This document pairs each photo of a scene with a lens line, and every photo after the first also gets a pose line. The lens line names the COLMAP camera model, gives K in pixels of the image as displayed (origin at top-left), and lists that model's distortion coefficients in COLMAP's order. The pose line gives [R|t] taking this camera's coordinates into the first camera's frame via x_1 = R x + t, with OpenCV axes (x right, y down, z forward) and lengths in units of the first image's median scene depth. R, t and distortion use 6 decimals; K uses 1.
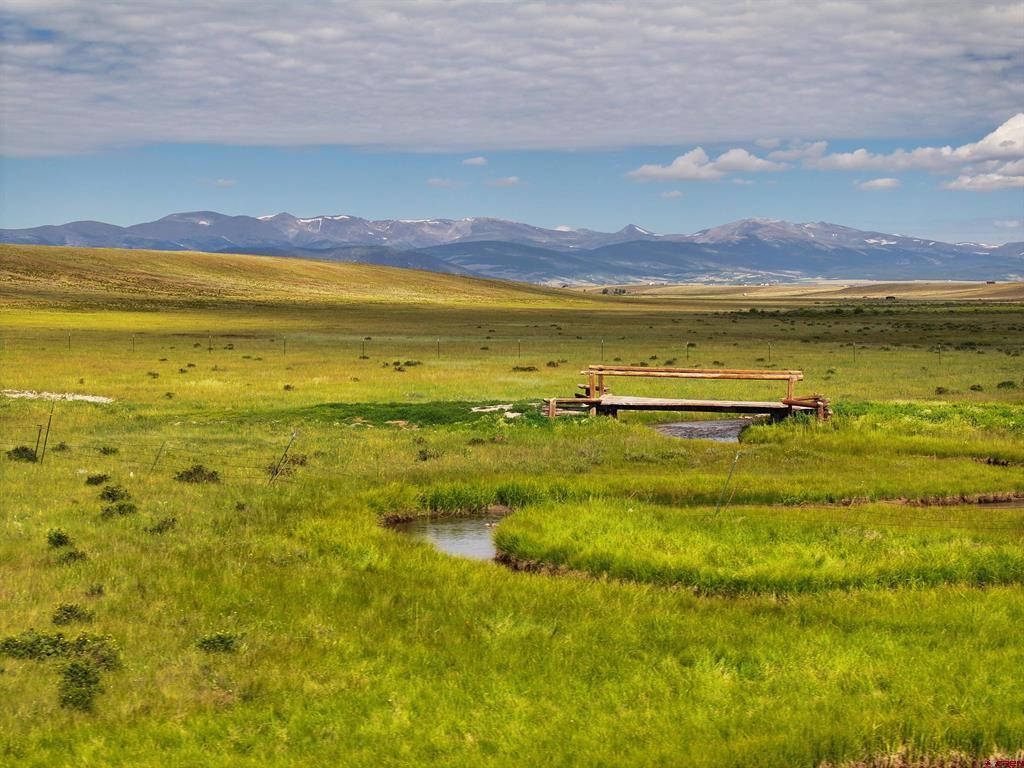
lens RADIAL K [[2080.4, 0, 498.7], [0, 2080.4, 388.5], [0, 0, 1]] dist [-0.236043, 1.412553]
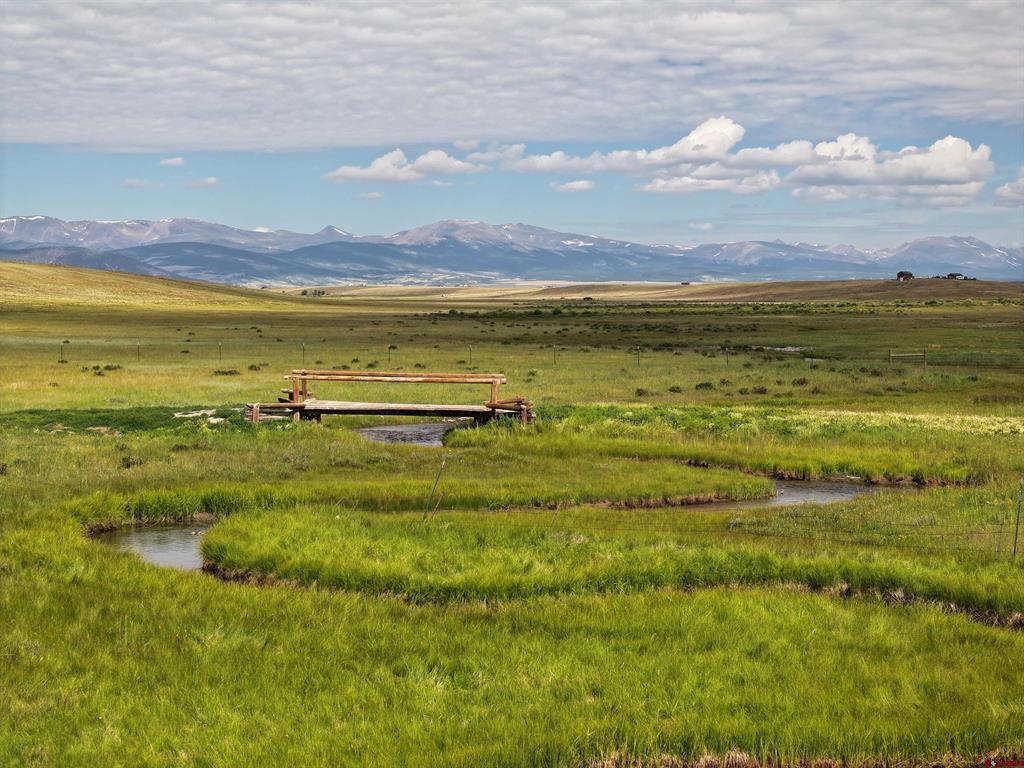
lens RADIAL K [[2080.4, 0, 498.7], [0, 2080.4, 388.5], [0, 0, 1]] dist [-0.236043, 1.412553]
pose [[0.989589, -0.005778, 0.143808, -0.002221], [0.005862, 0.999983, -0.000157, -0.001859], [-0.143804, 0.000998, 0.989606, 0.002011]]
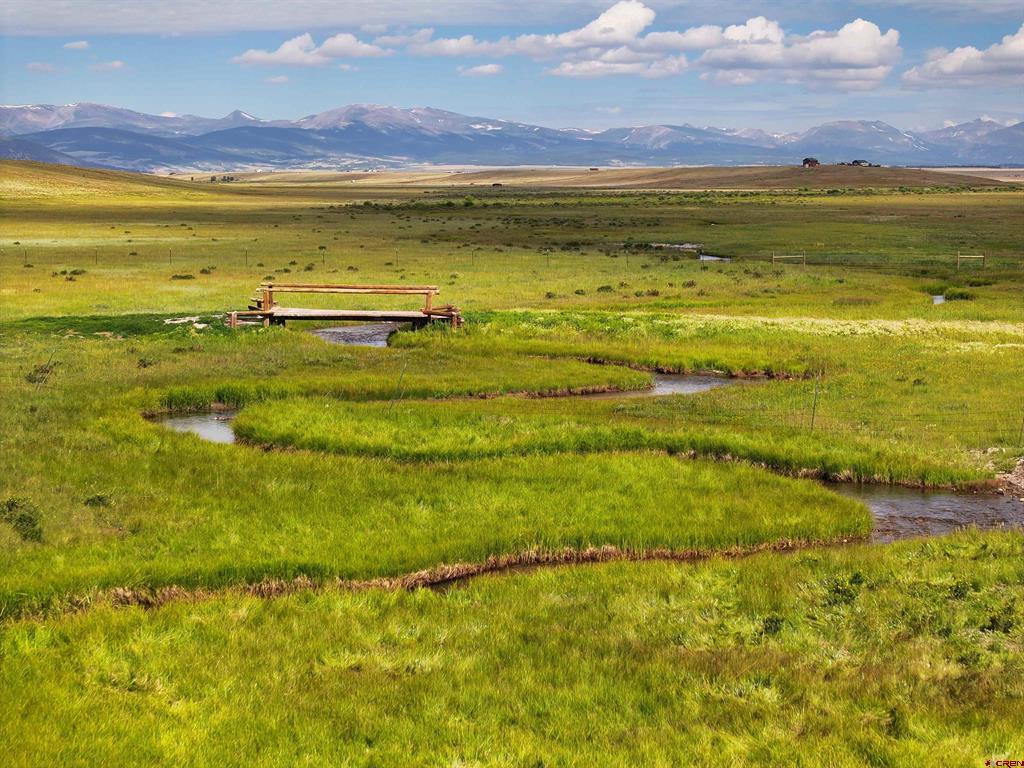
lens RADIAL K [[2080.4, 0, 498.7], [0, 2080.4, 388.5], [0, 0, 1]] dist [-0.236043, 1.412553]
pose [[0.982330, -0.019663, 0.186123, -0.059437], [0.009443, 0.998406, 0.055638, -0.020167], [-0.186920, -0.052897, 0.980950, -0.262887]]
